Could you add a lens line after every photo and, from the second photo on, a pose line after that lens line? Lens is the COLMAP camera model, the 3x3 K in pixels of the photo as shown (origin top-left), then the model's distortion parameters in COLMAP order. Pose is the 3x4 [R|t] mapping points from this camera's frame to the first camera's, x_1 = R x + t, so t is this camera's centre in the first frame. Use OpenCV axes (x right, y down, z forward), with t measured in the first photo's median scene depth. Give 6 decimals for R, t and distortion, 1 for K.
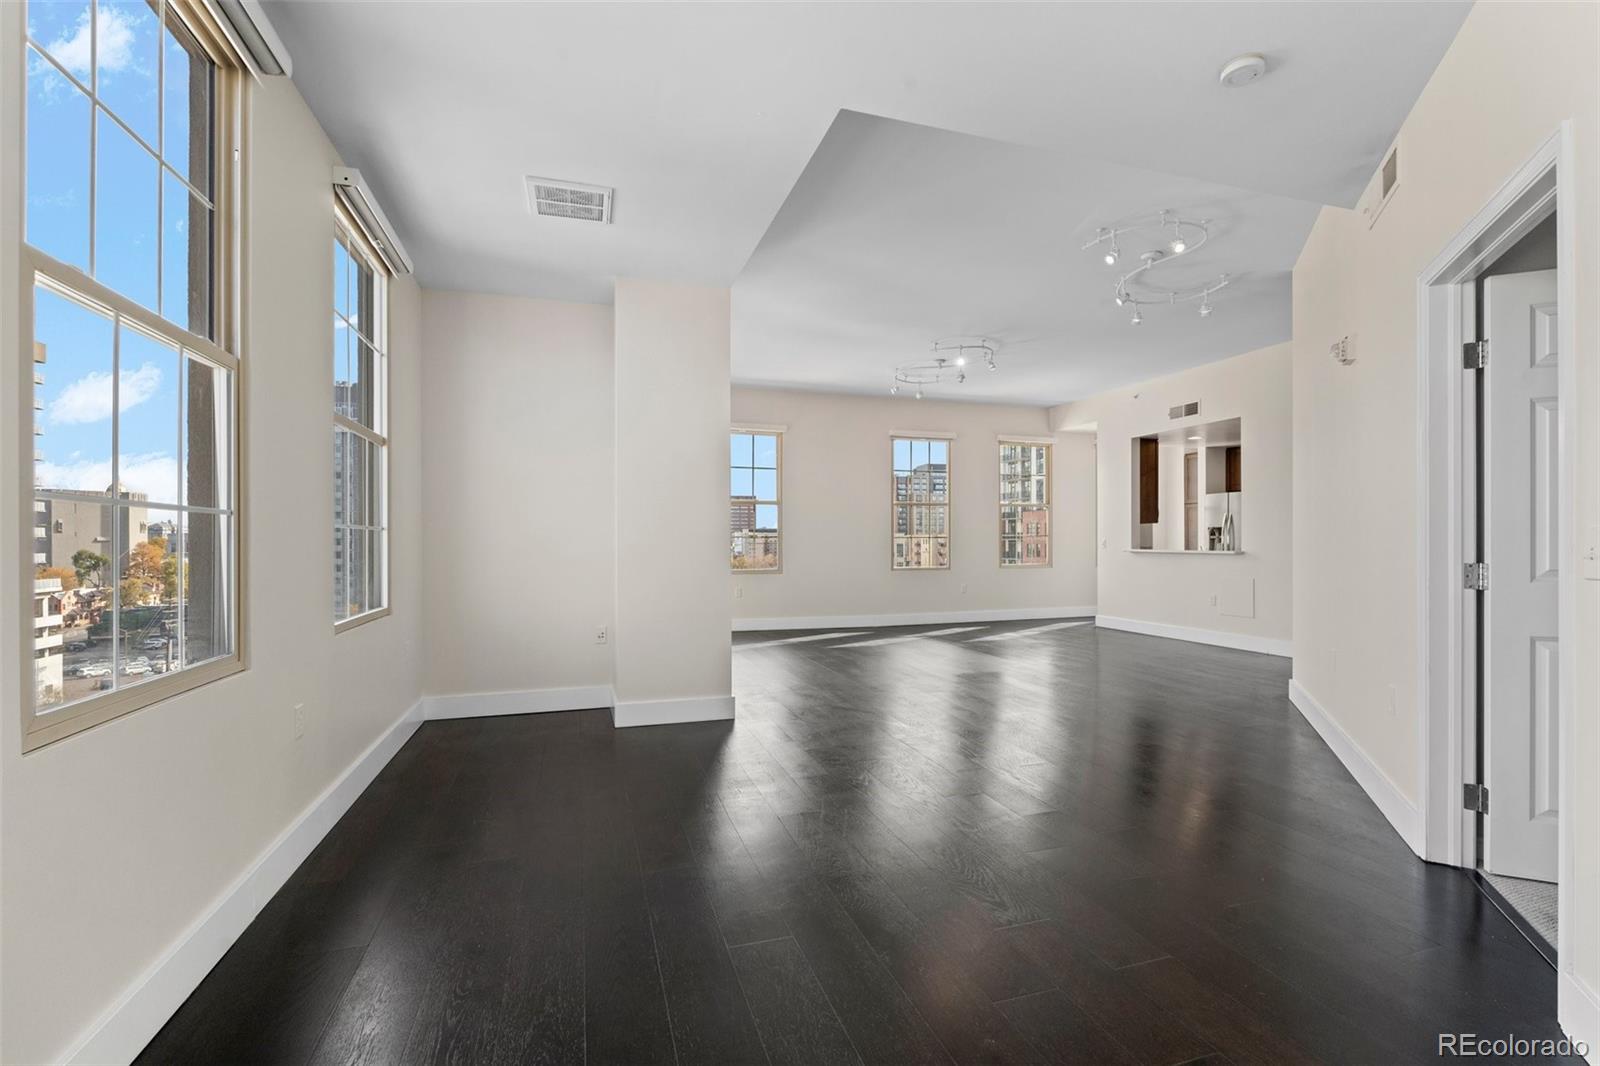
lens RADIAL K [[706.3, 0, 797.4], [0, 706.3, 539.2], [0, 0, 1]] dist [-0.001803, -0.000124]
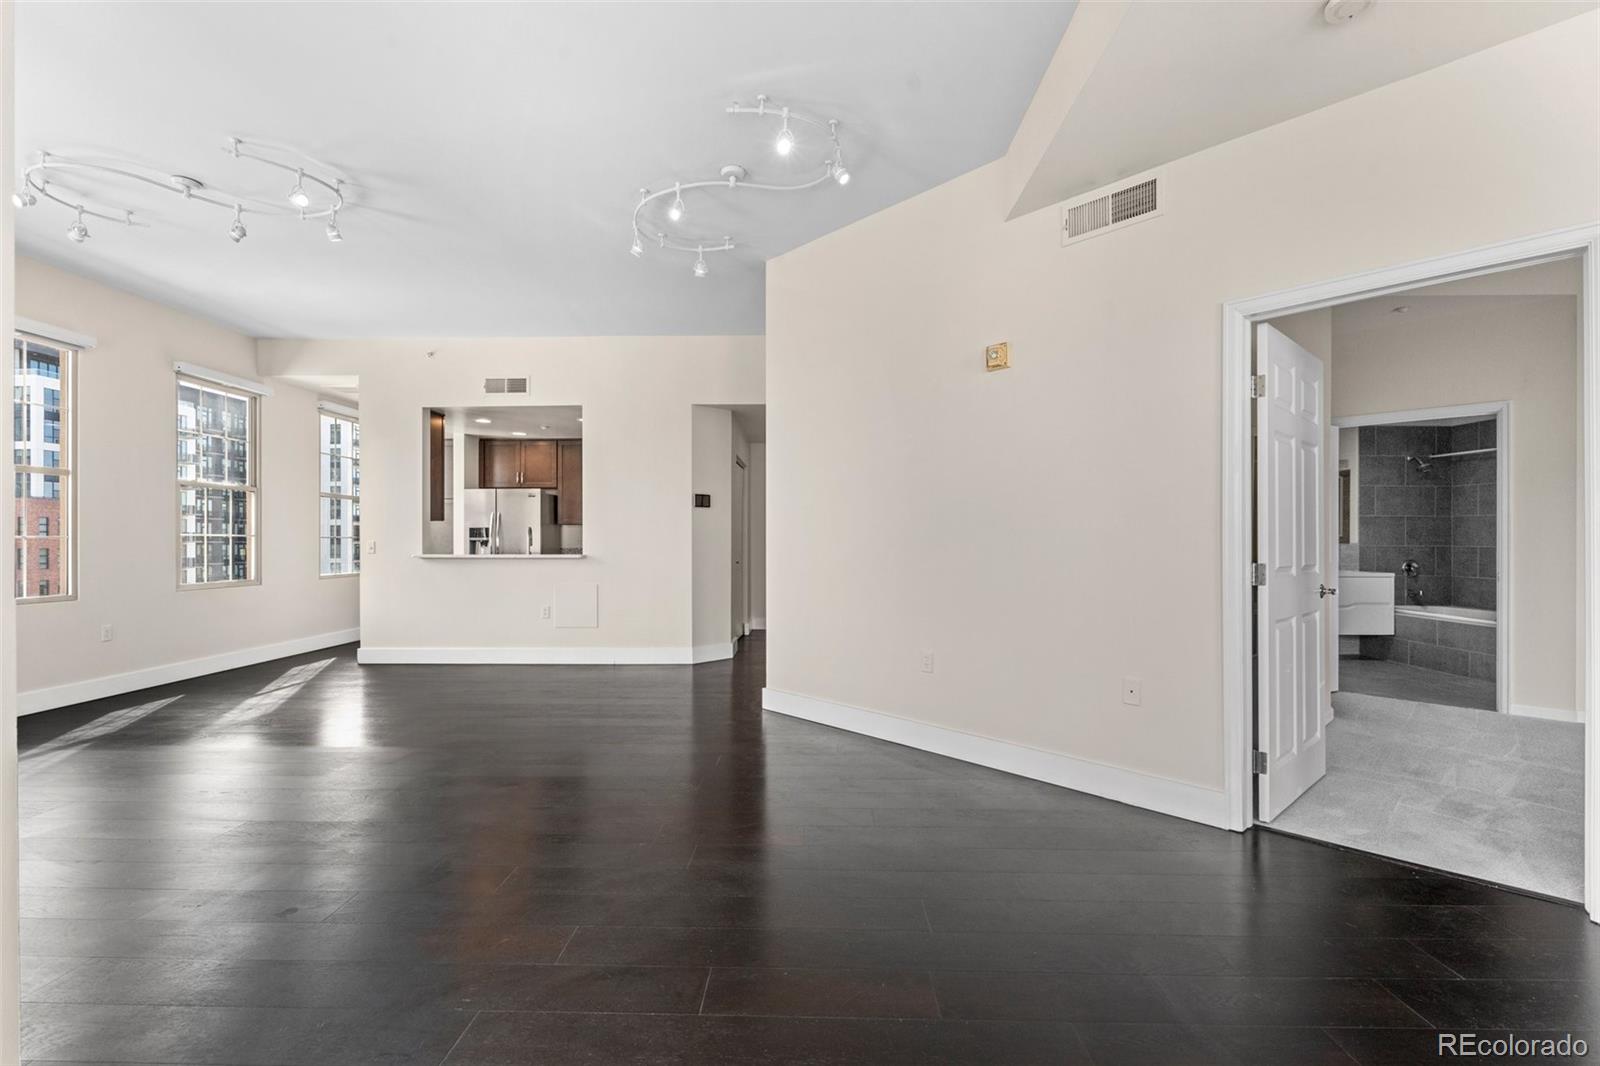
lens RADIAL K [[706.3, 0, 797.4], [0, 706.3, 539.2], [0, 0, 1]] dist [-0.001803, -0.000124]
pose [[0.325633, 0.005794, 0.945479, -0.110229], [-0.002516, 0.999983, -0.005262, 0.001049], [-0.945493, -0.000665, 0.325642, 0.375245]]
